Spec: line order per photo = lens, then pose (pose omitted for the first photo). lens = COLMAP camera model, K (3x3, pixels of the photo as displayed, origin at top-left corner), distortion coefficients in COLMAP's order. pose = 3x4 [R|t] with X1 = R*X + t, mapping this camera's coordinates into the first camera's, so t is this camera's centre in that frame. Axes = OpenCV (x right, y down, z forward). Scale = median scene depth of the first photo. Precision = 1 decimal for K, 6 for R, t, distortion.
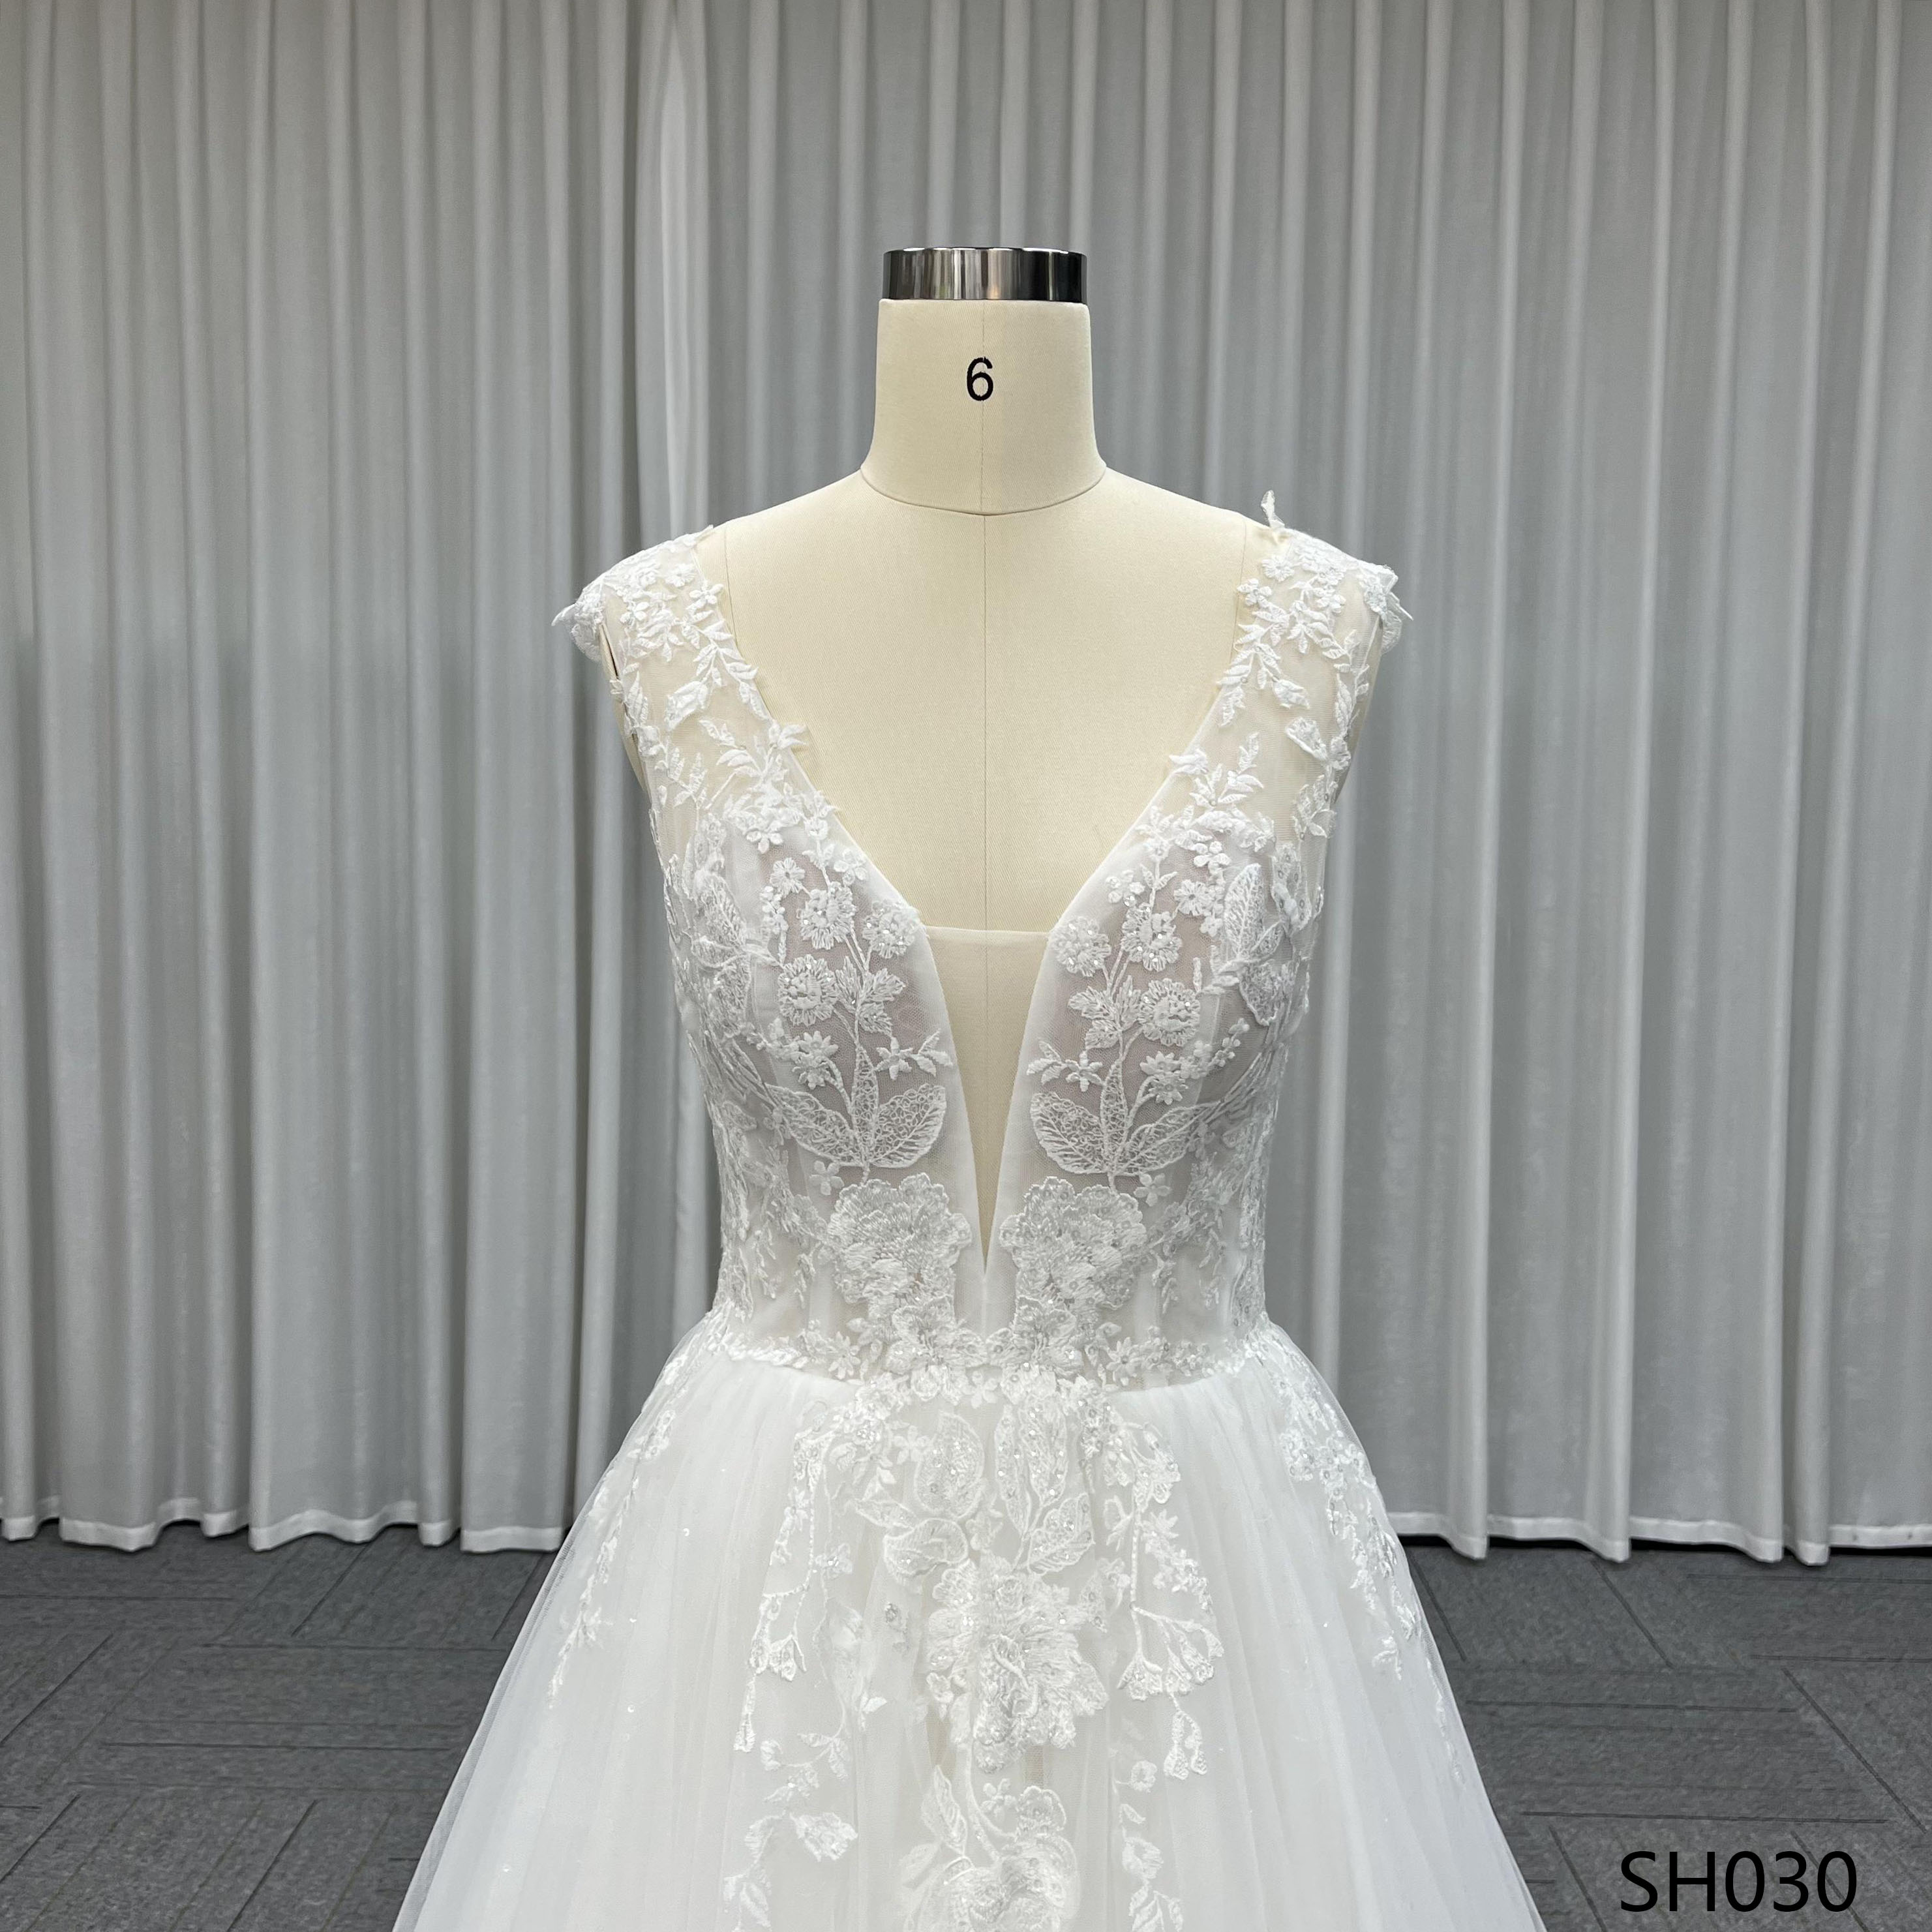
lens RADIAL K [[1972.8, 0, 971.4], [0, 1972.8, 959.9], [0, 0, 1]] dist [0.025947, 0.000000]
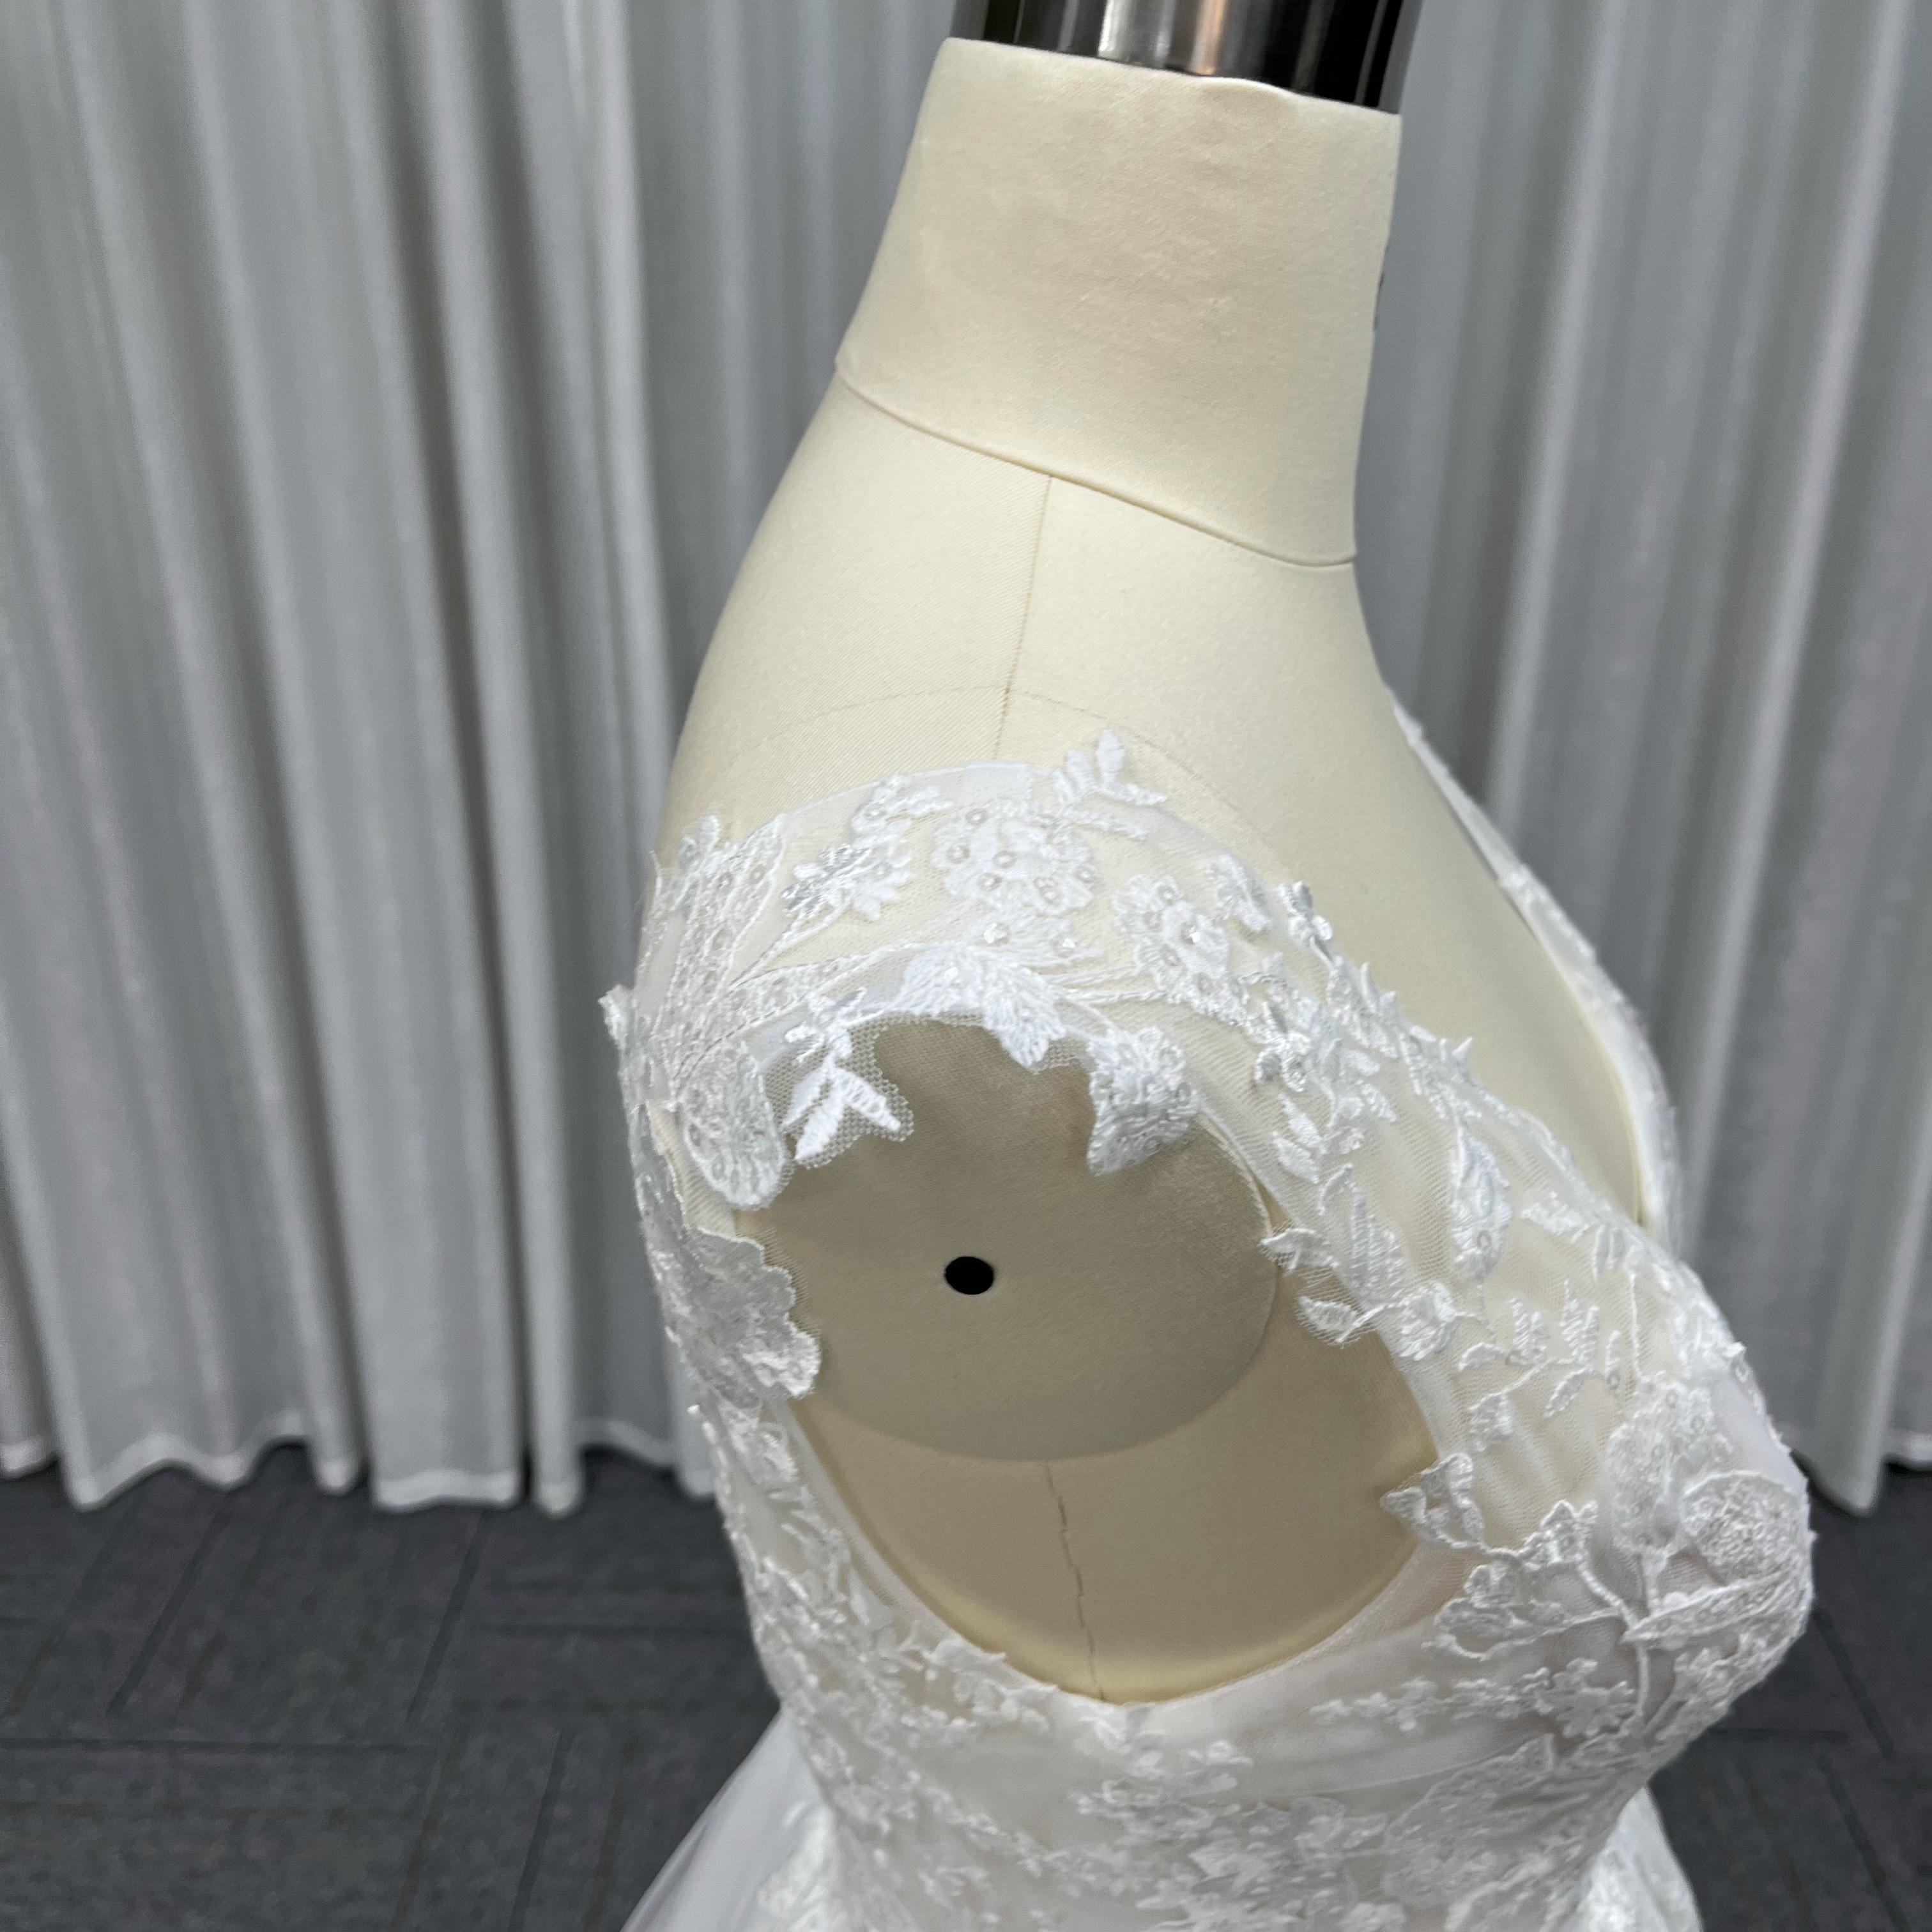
lens RADIAL K [[1972.8, 0, 943.7], [0, 1972.8, 964.8], [0, 0, 1]] dist [0.025947, 0.000000]
pose [[0.999685, -0.011844, -0.022111, -0.043172], [0.018596, 0.941525, 0.336429, -0.113563], [0.016833, -0.336735, 0.941449, 0.448069]]
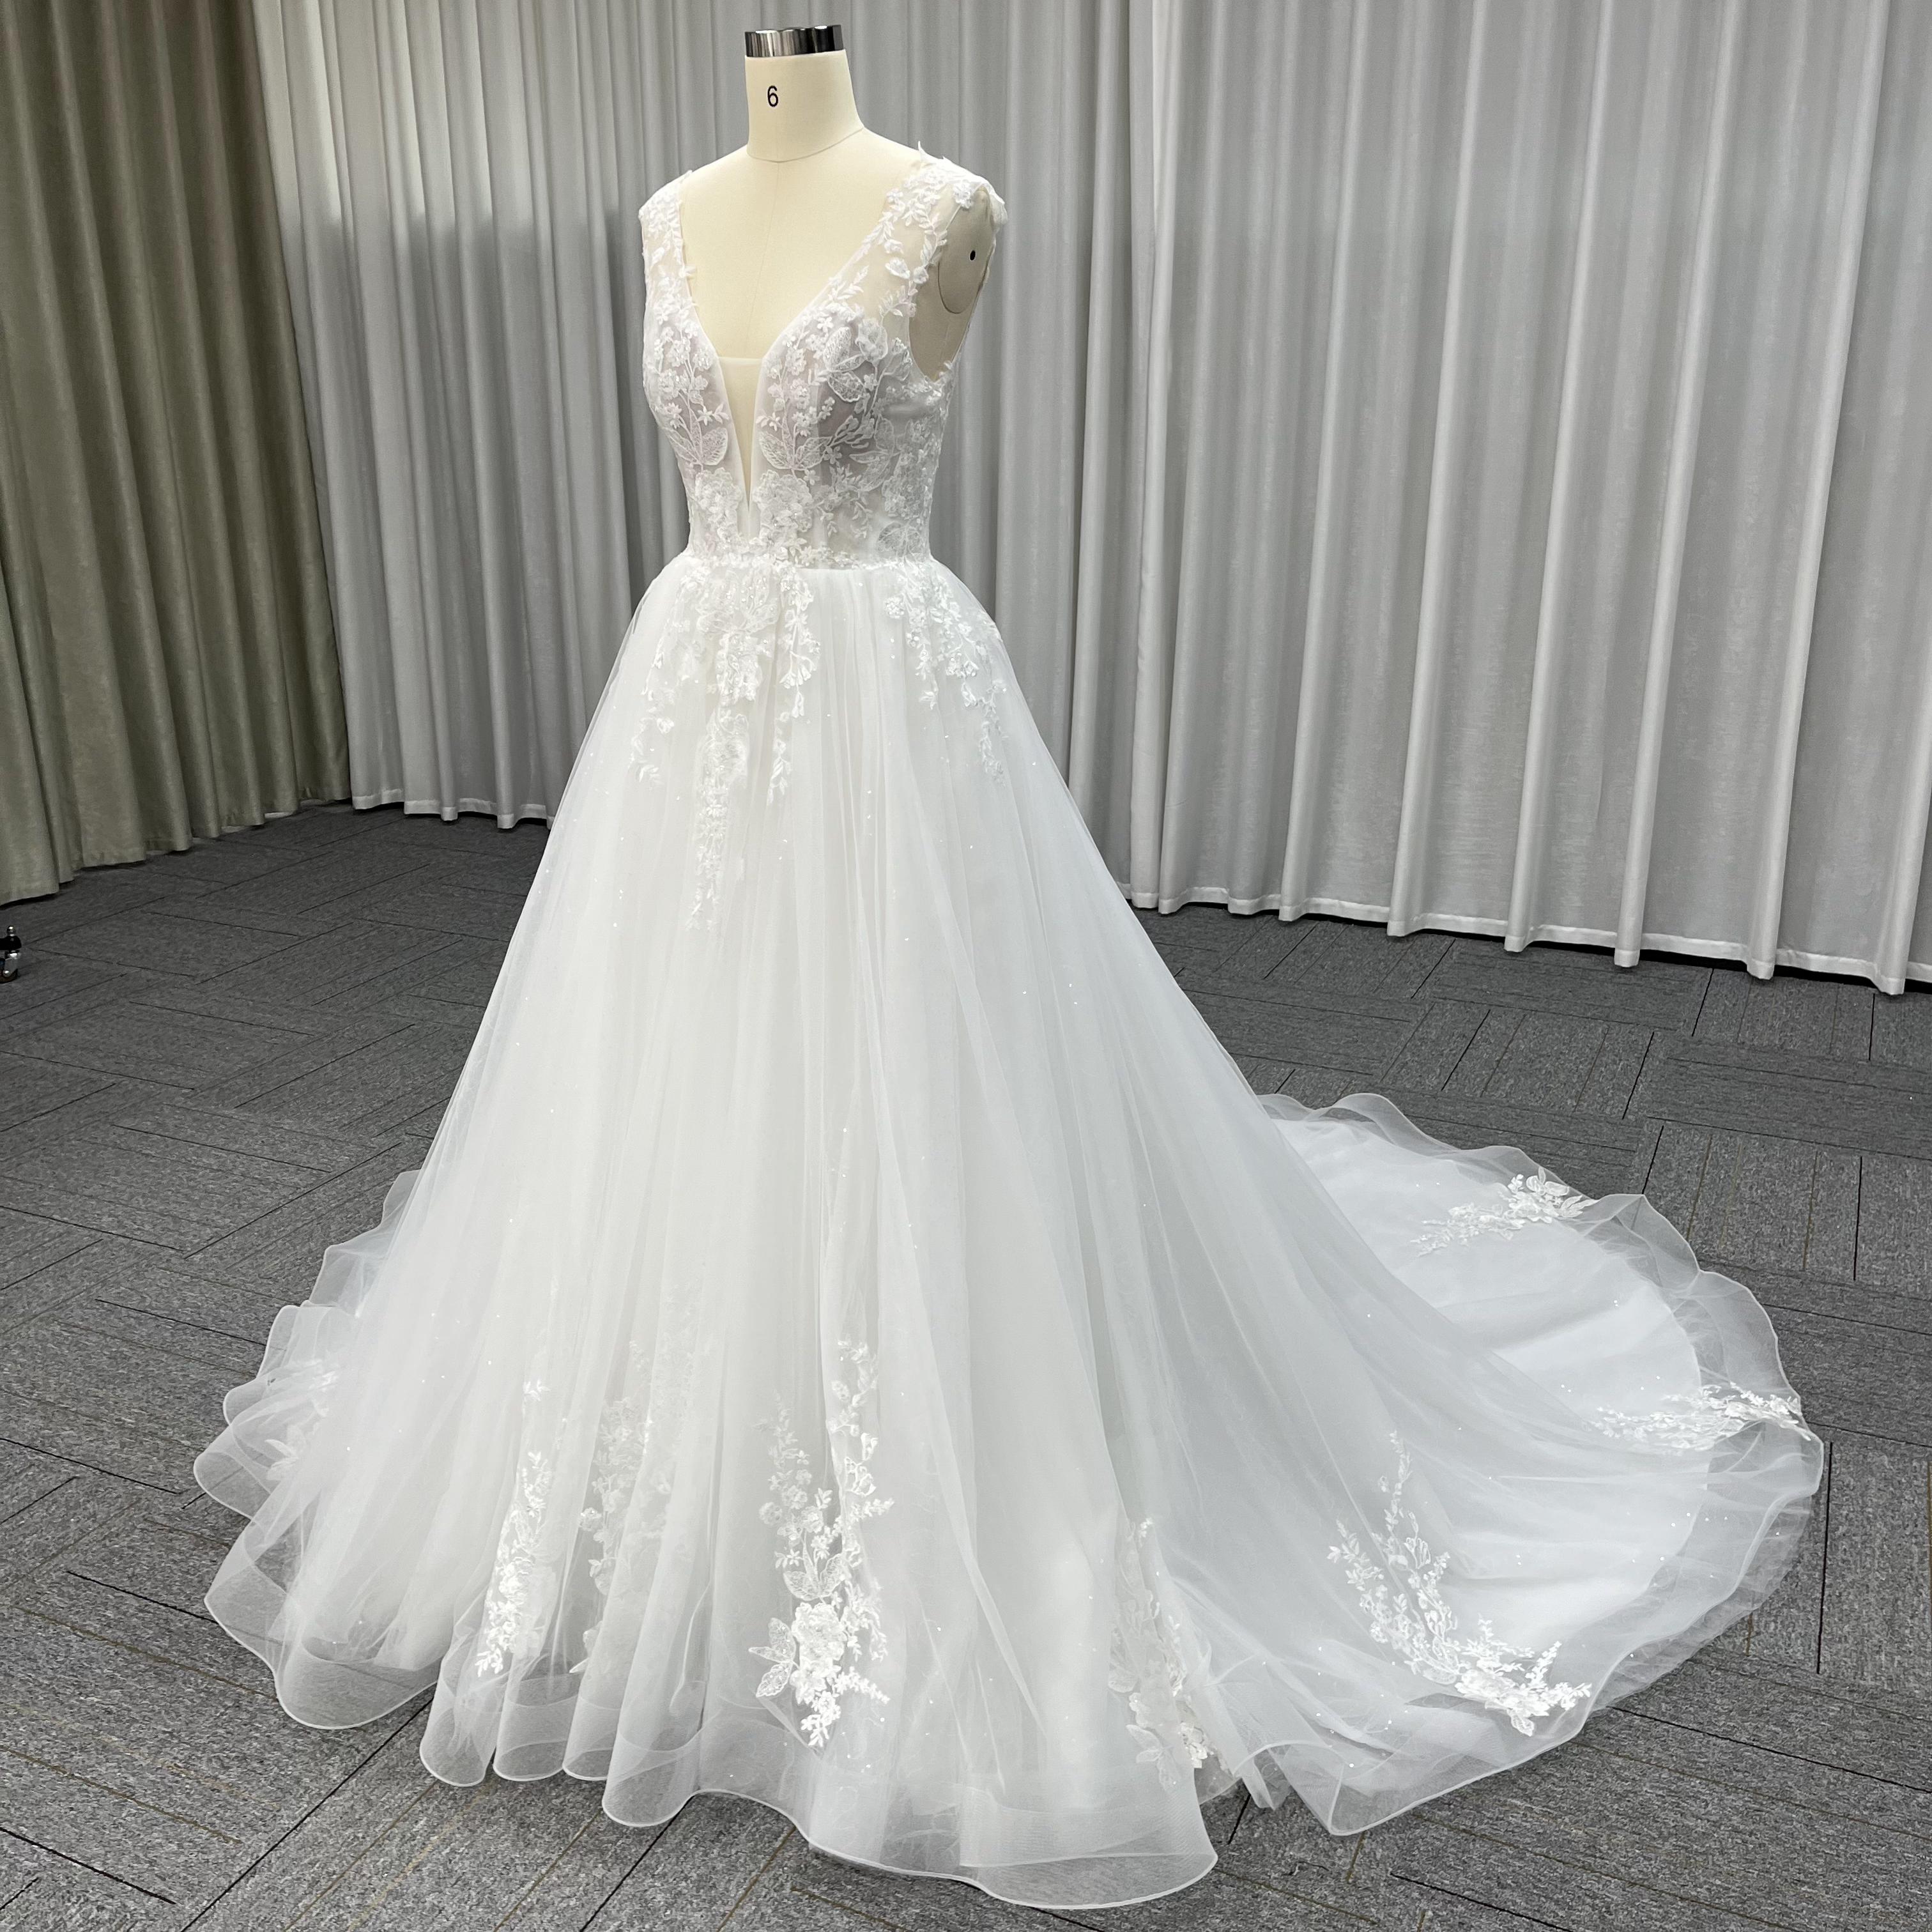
lens RADIAL K [[1972.8, 0, 962.2], [0, 1972.8, 973.5], [0, 0, 1]] dist [0.025947, 0.000000]
pose [[0.914423, 0.112133, -0.388917, 0.295981], [-0.022342, 0.973378, 0.228115, 0.036821], [0.404142, -0.199904, 0.892585, -0.285219]]
